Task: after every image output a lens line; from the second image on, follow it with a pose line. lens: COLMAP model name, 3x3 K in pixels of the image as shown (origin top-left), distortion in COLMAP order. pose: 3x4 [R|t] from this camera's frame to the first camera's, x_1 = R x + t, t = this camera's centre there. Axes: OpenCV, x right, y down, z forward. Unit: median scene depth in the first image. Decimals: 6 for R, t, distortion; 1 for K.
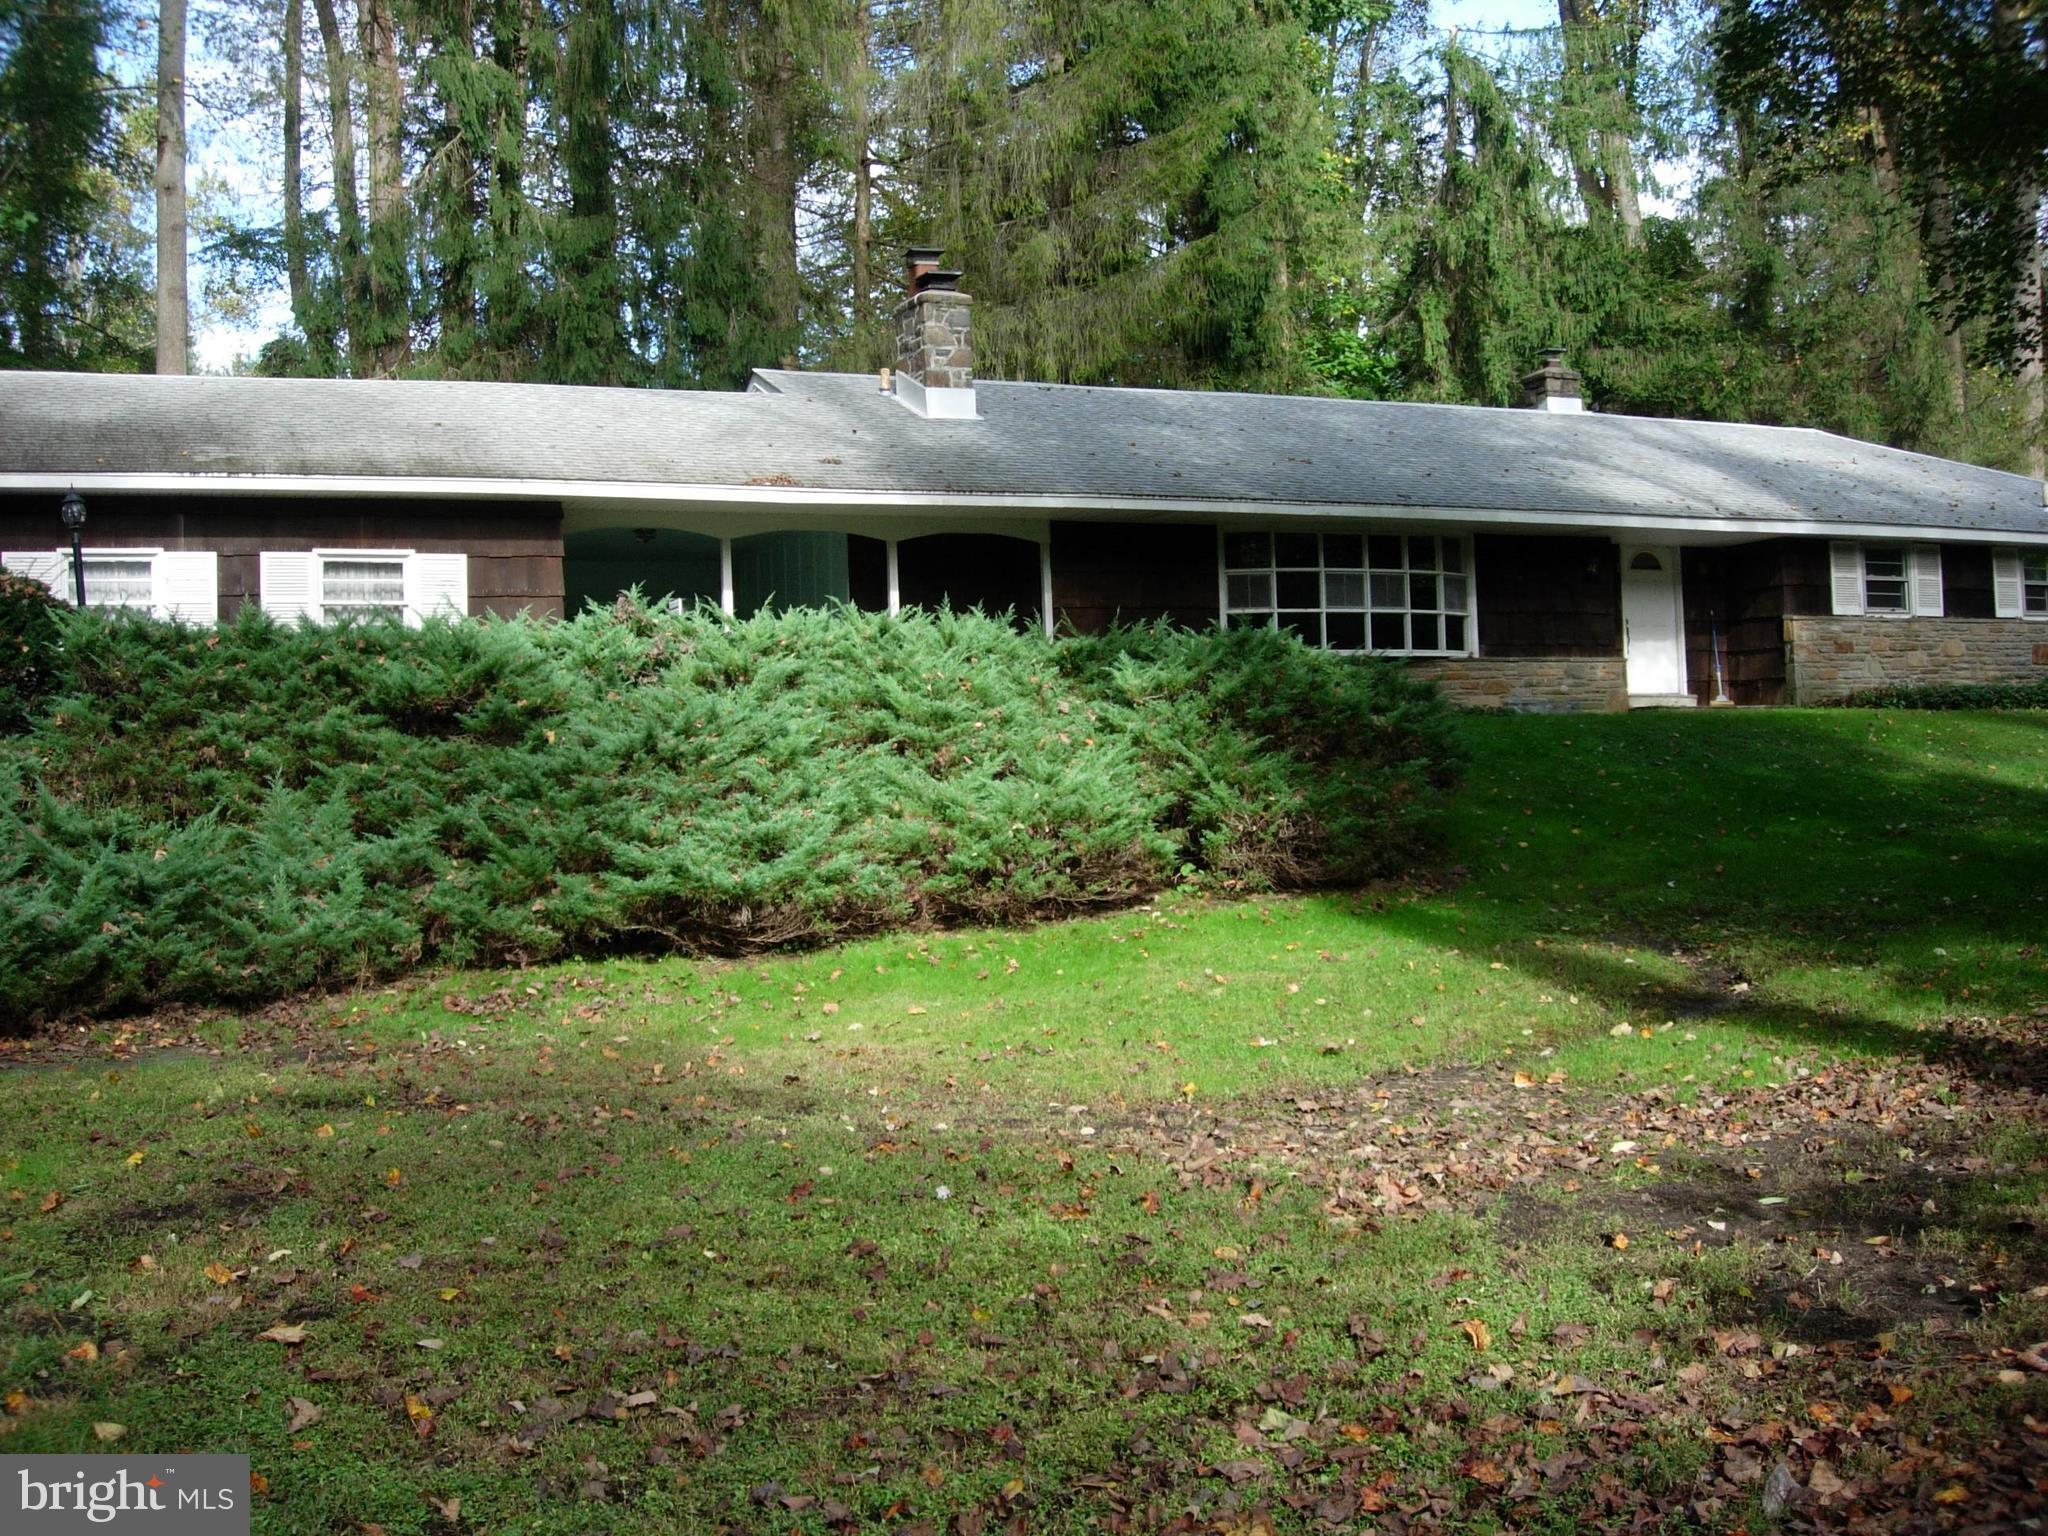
lens RADIAL K [[2253.3, 0, 1027.2], [0, 2253.3, 765.7], [0, 0, 1]] dist [-0.168089, 0.000000]
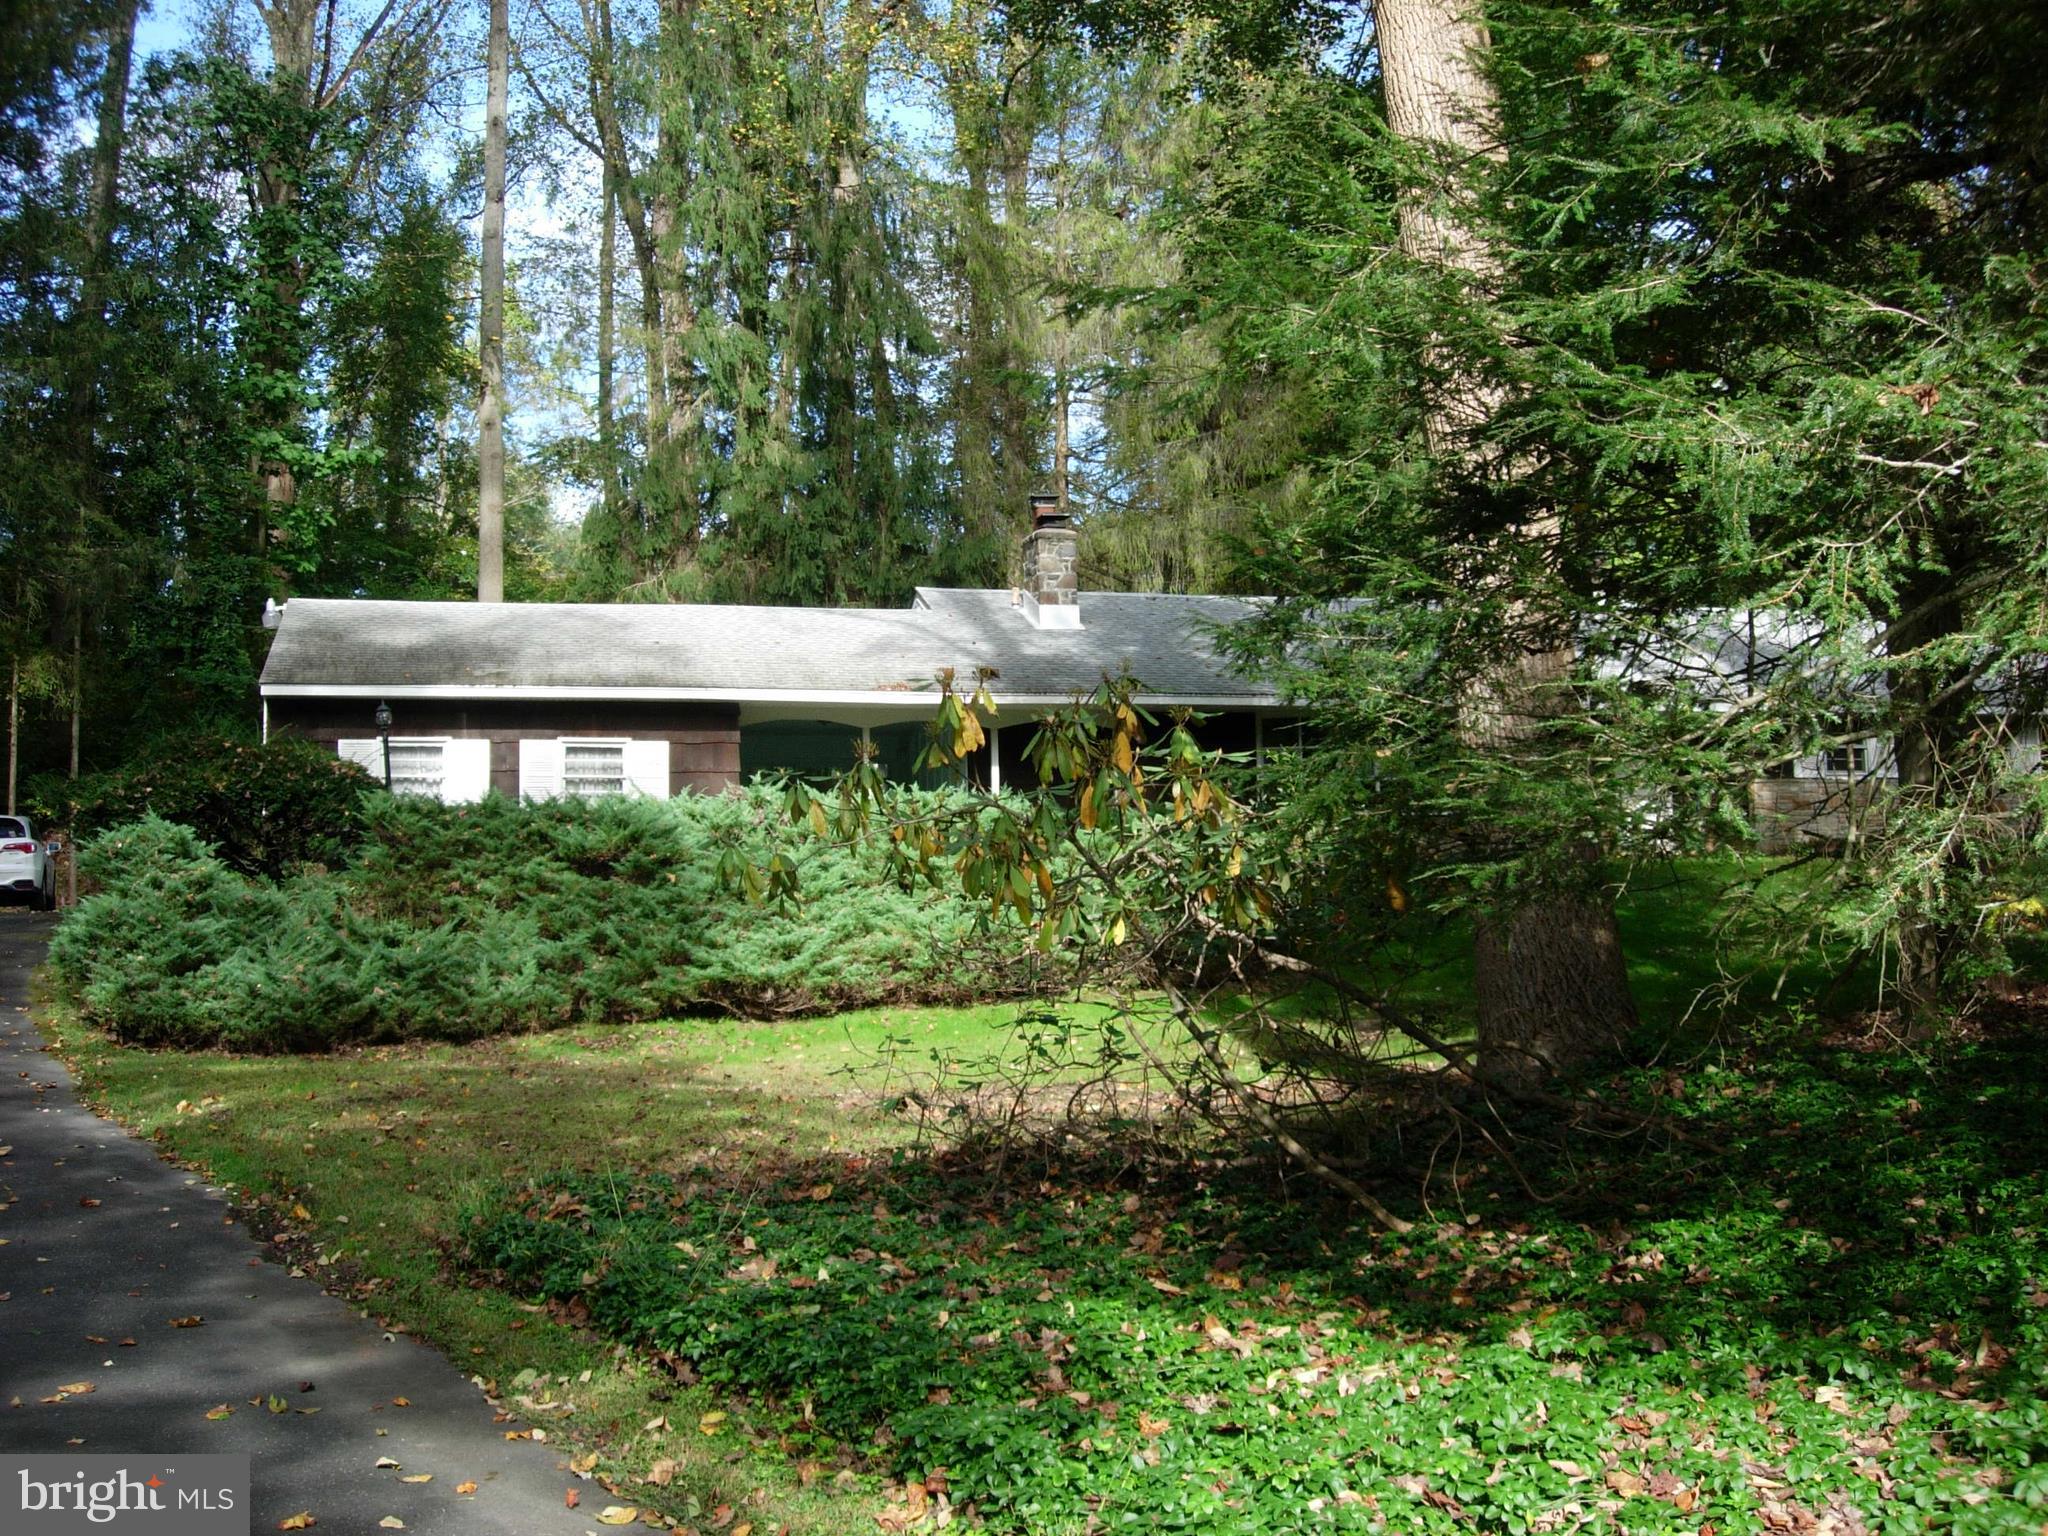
lens RADIAL K [[2253.3, 0, 1022.0], [0, 2253.3, 767.4], [0, 0, 1]] dist [-0.168089, 0.000000]
pose [[0.987151, 0.001930, -0.159777, 0.284704], [-0.010921, 0.998404, -0.055413, -0.006618], [0.159415, 0.056446, 0.985597, -0.510291]]
